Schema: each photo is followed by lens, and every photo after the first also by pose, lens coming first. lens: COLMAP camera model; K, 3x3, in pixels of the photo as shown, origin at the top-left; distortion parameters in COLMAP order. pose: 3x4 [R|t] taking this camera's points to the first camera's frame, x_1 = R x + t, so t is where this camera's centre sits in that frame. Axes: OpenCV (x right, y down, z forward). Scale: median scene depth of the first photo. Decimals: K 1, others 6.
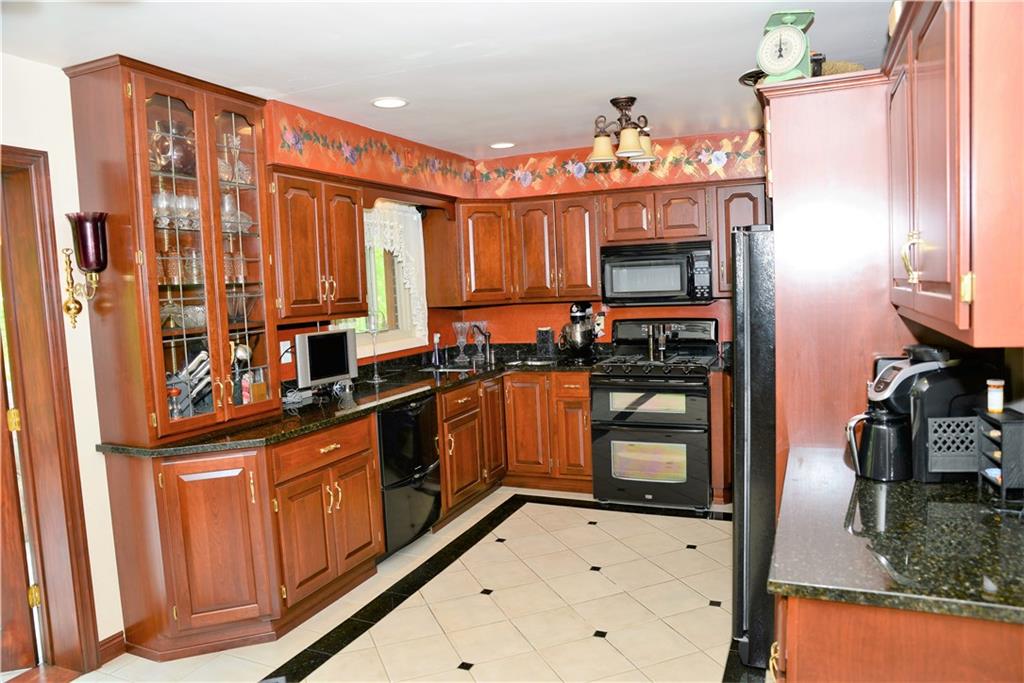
lens RADIAL K [[706.1, 0, 517.1], [0, 706.1, 343.4], [0, 0, 1]] dist [-0.078238, 0.022705]
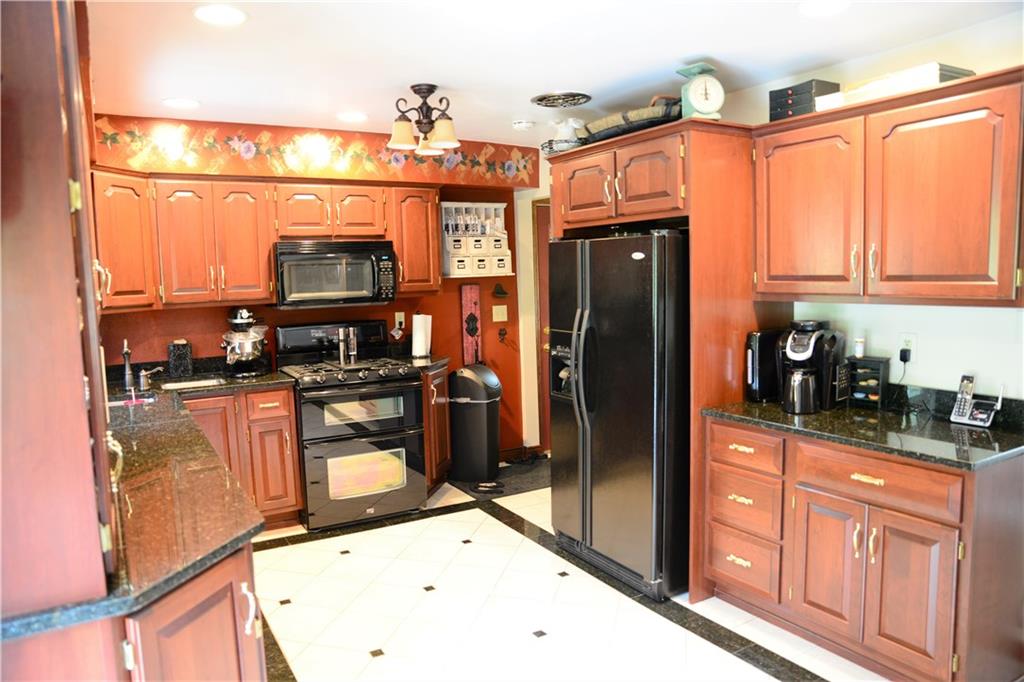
lens RADIAL K [[706.1, 0, 516.5], [0, 706.1, 341.3], [0, 0, 1]] dist [-0.078238, 0.022705]
pose [[0.589578, -0.056962, 0.805701, -0.496782], [0.069112, 0.997410, 0.019942, -0.014058], [-0.804749, 0.043926, 0.591987, 0.313083]]
